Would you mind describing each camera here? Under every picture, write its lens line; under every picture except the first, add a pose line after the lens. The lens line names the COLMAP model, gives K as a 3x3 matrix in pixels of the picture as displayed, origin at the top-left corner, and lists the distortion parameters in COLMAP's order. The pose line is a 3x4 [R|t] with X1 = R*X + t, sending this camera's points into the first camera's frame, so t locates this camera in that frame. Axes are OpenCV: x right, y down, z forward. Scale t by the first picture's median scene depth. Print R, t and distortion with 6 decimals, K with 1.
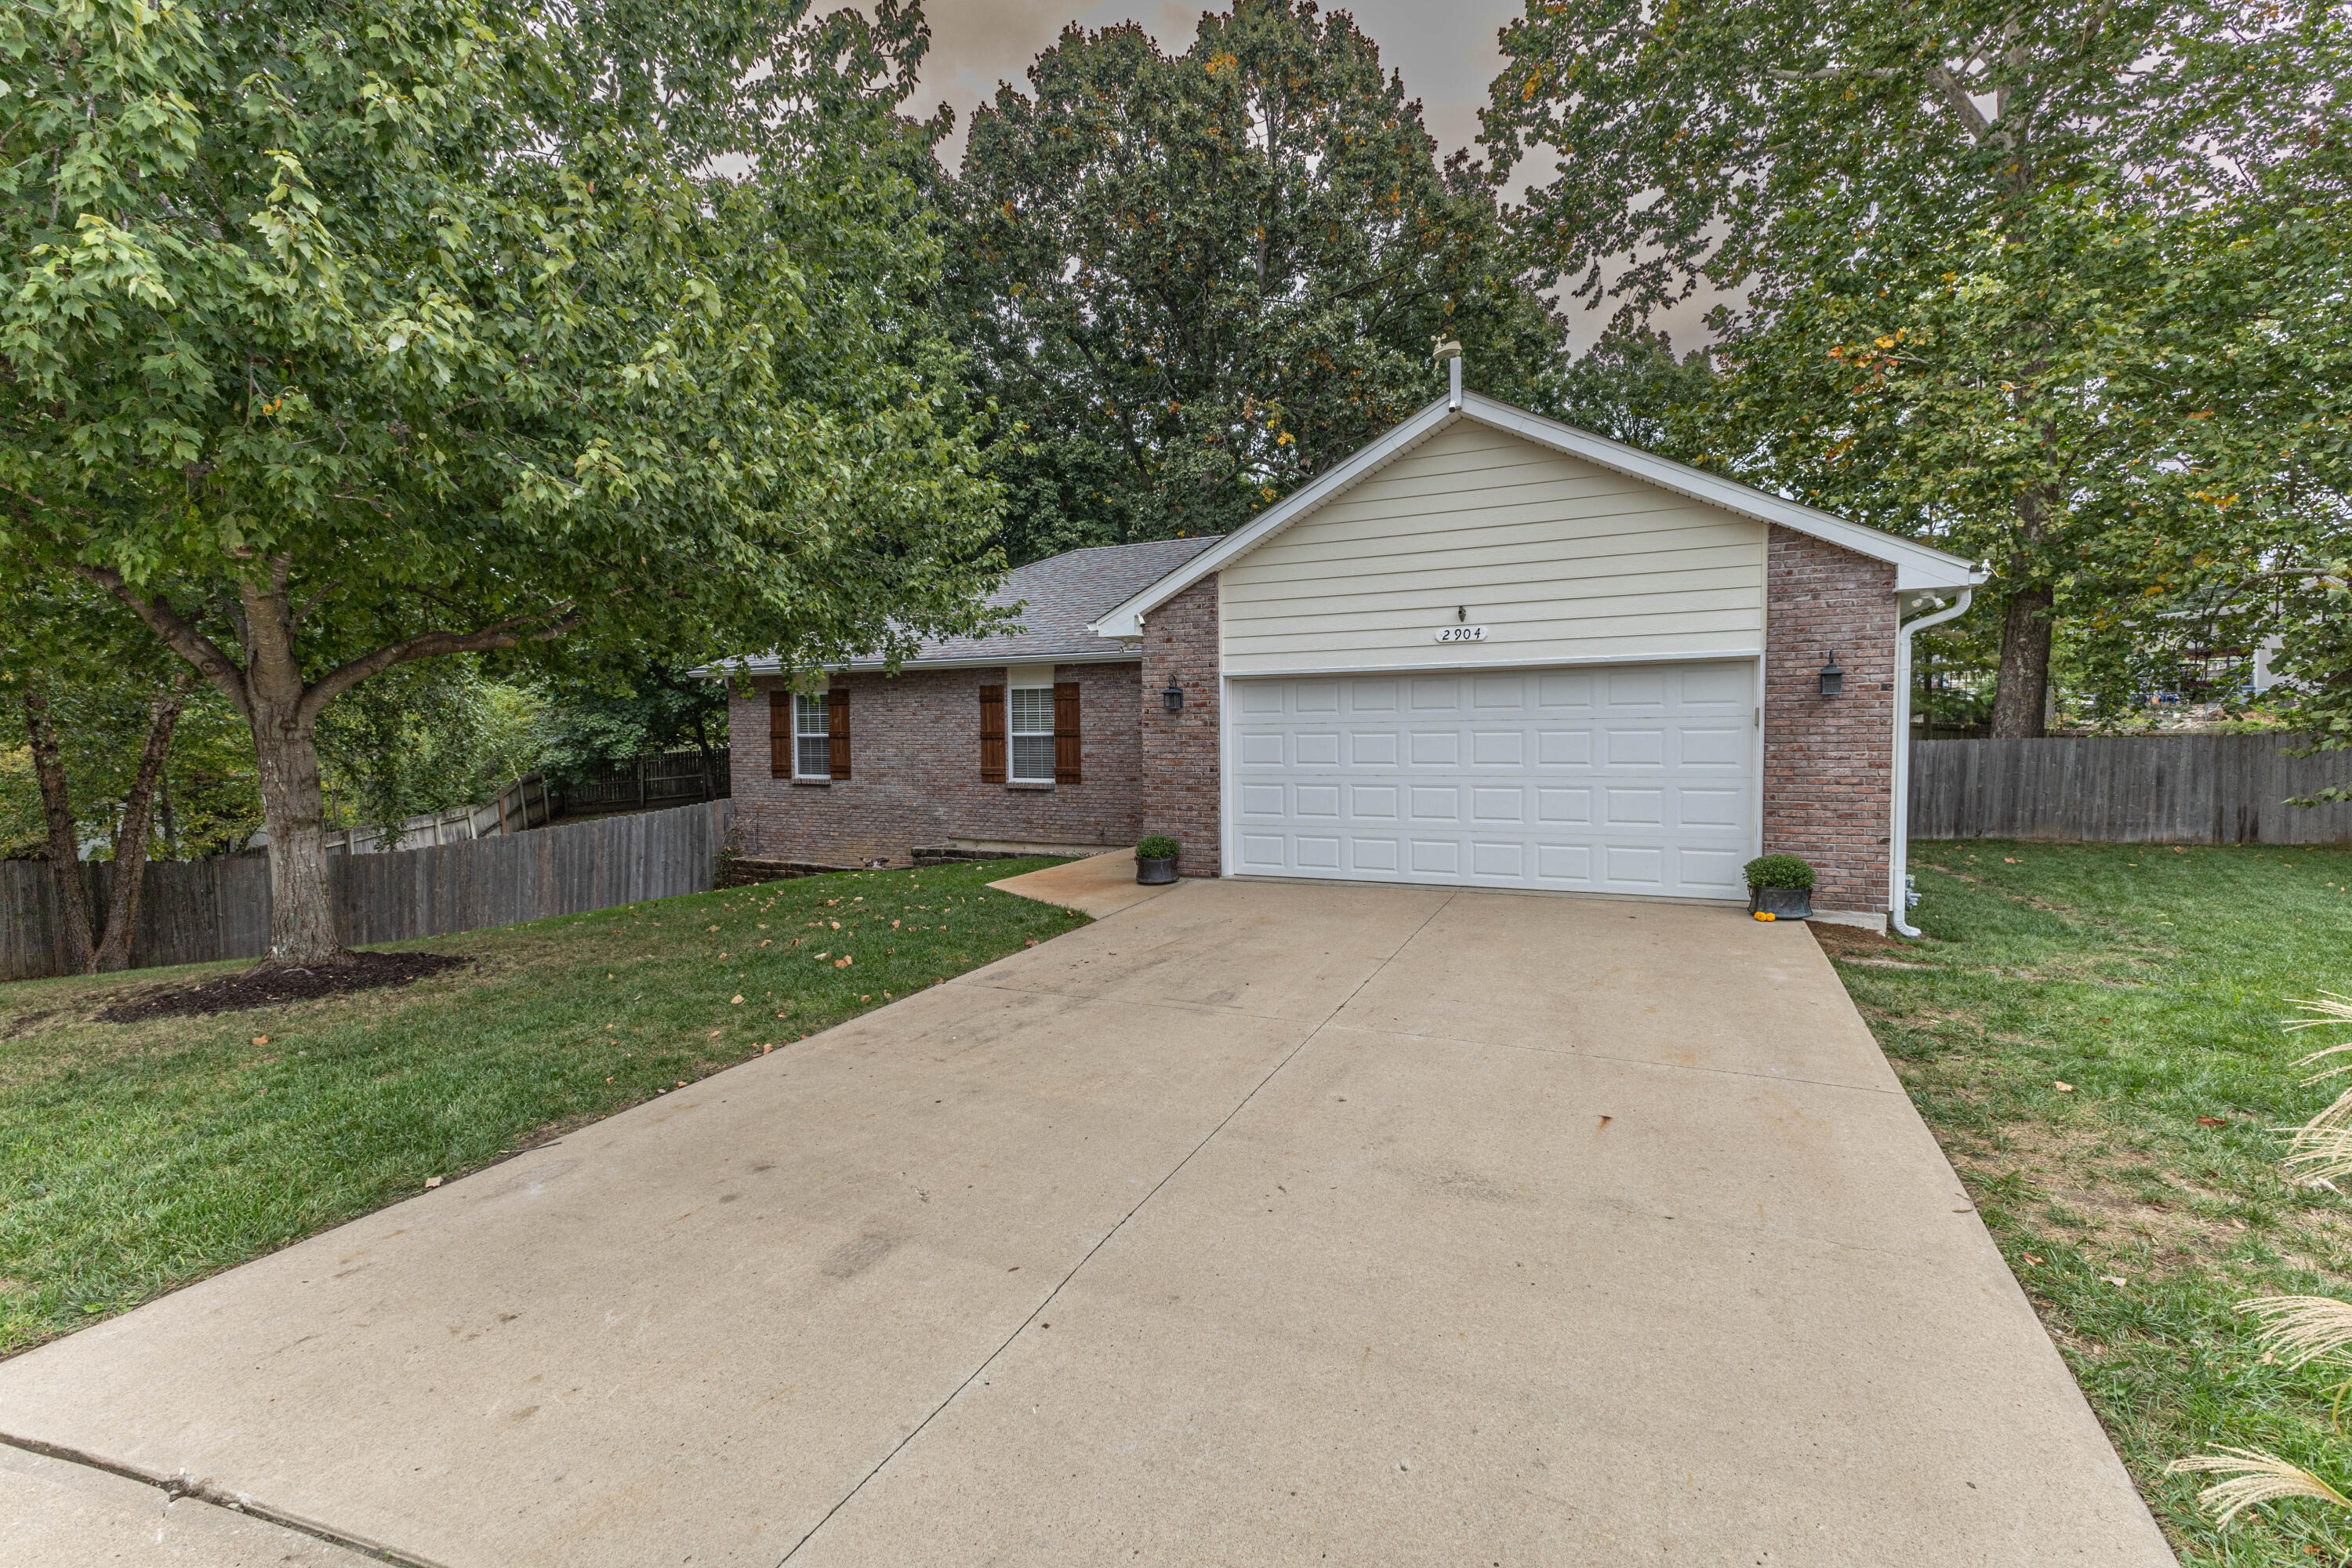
lens RADIAL K [[1006.8, 0, 1184.2], [0, 1006.8, 784.2], [0, 0, 1]] dist [0.011848, -0.004195]
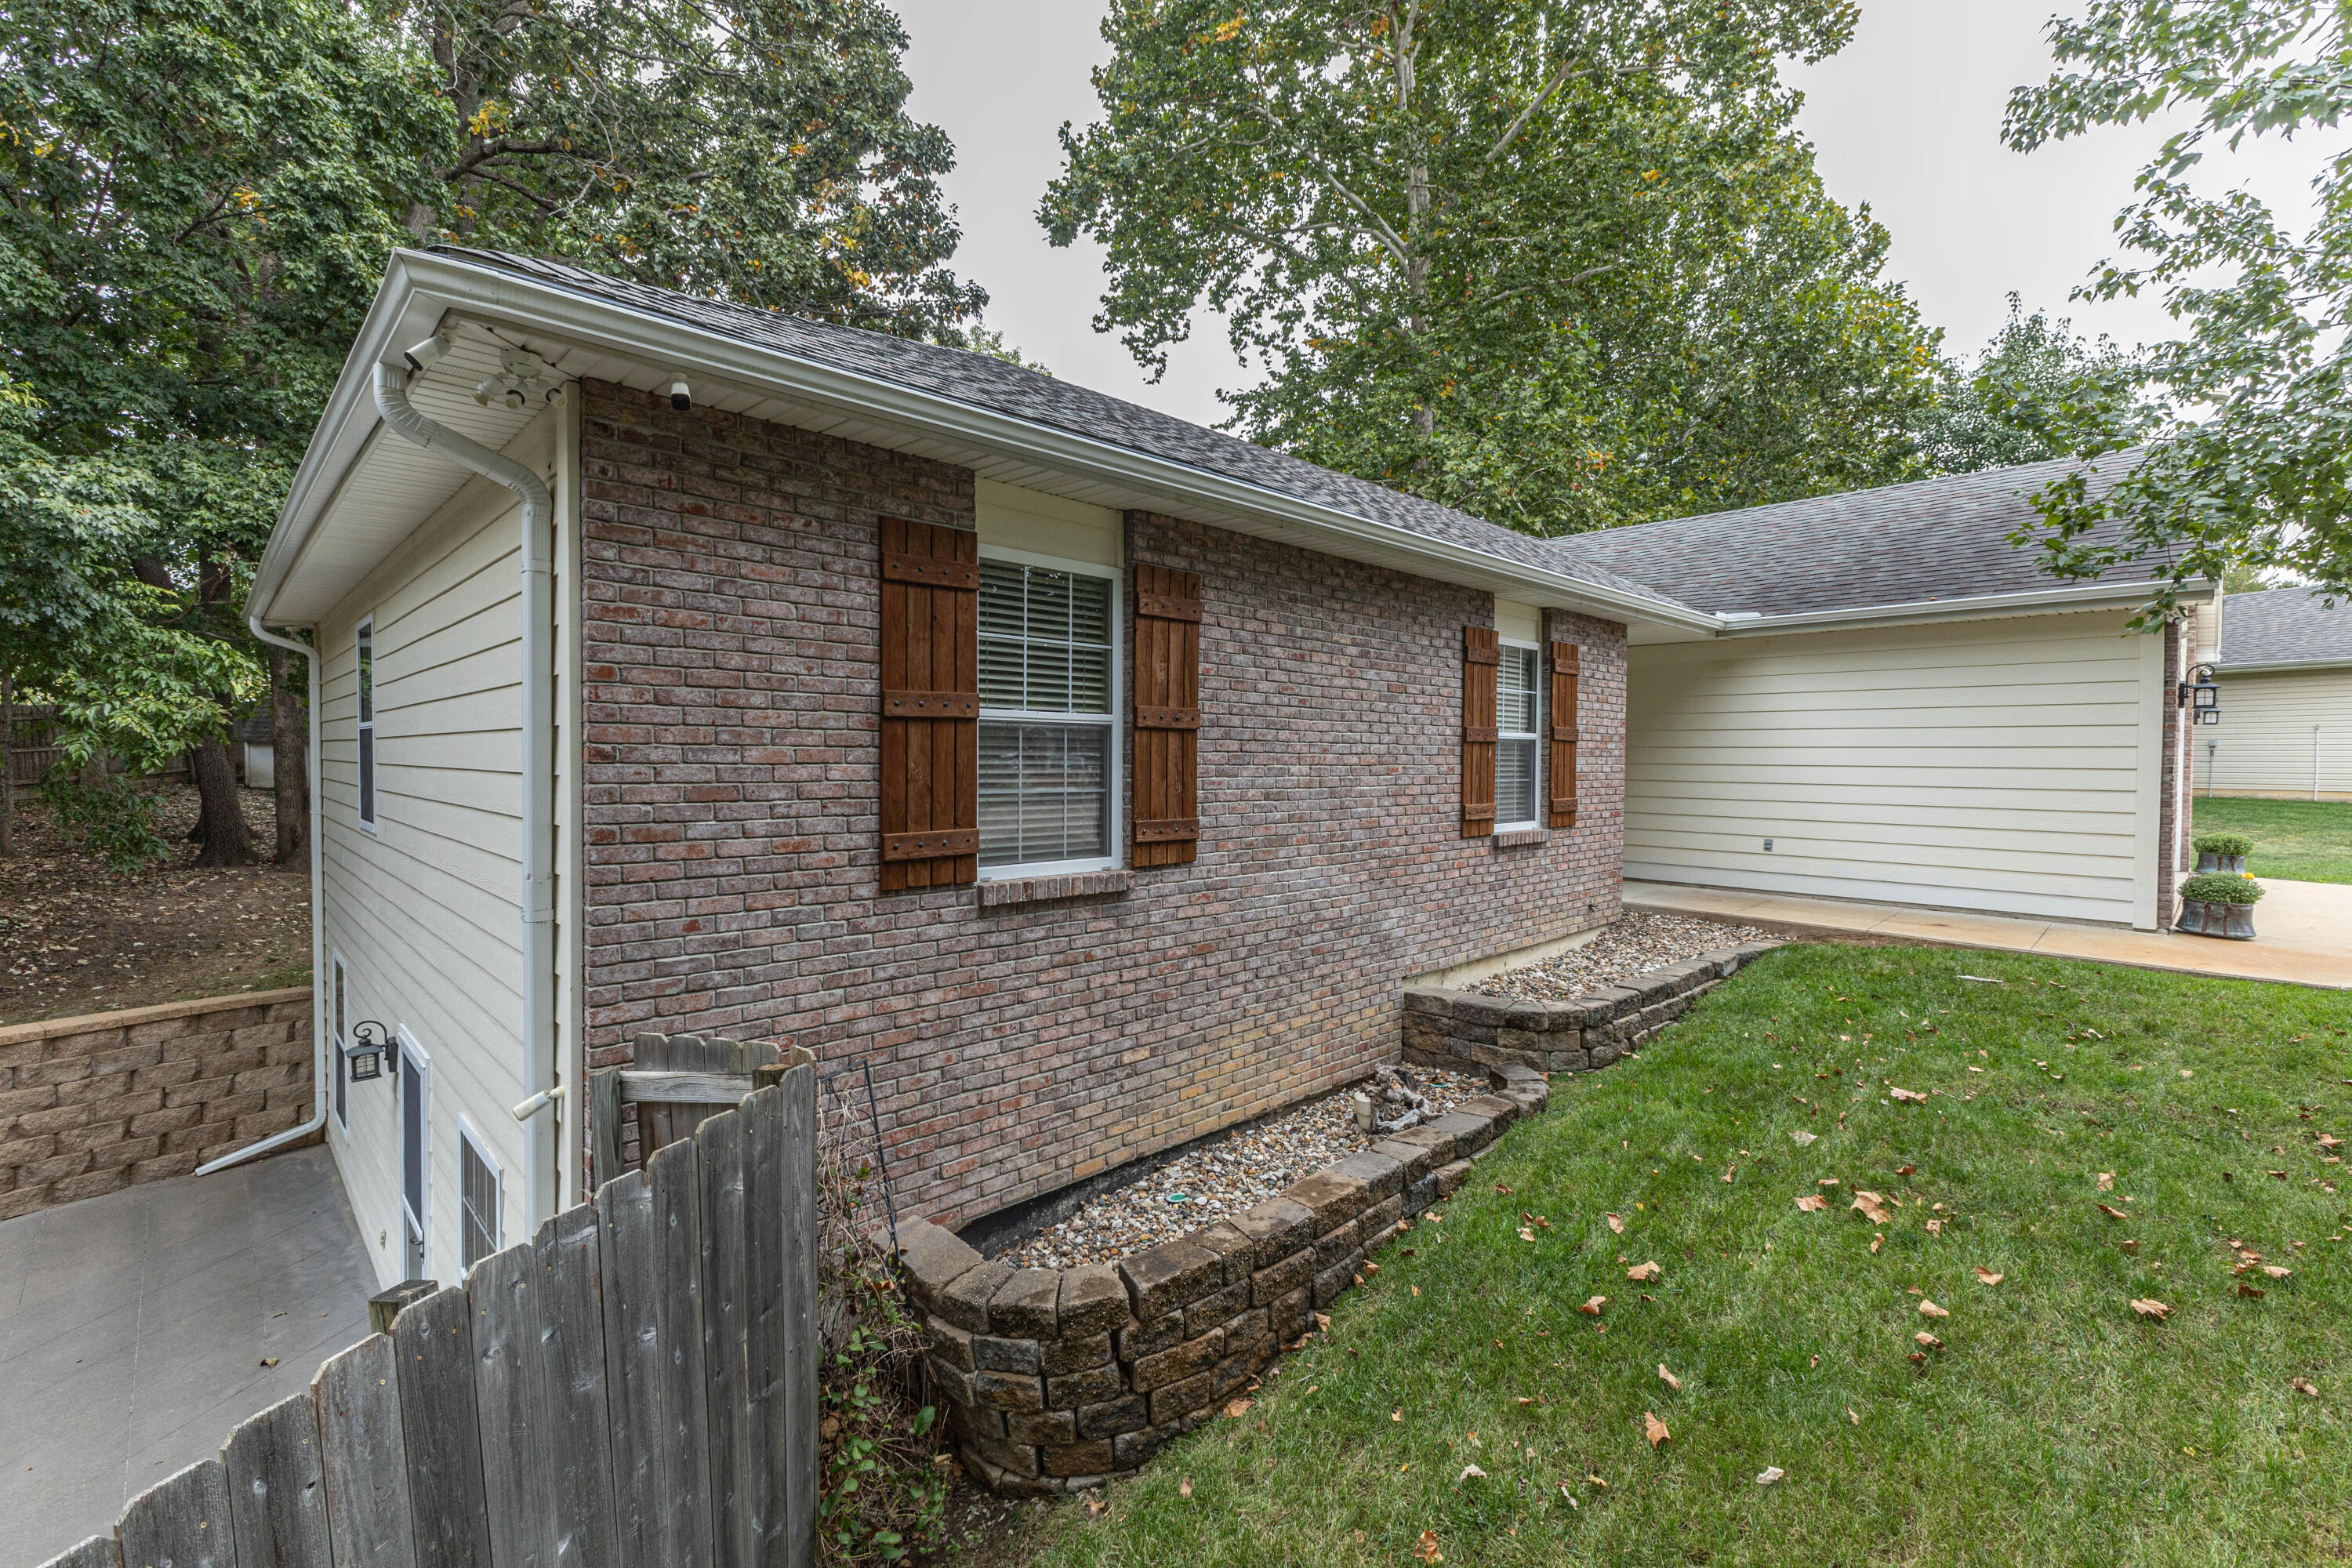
lens RADIAL K [[1006.8, 0, 1180.9], [0, 1006.8, 794.9], [0, 0, 1]] dist [0.011848, -0.004195]
pose [[0.356420, -0.022359, 0.934058, -1.025896], [0.047076, 0.998874, 0.005947, -0.046773], [-0.933139, 0.041852, 0.357071, 1.464711]]
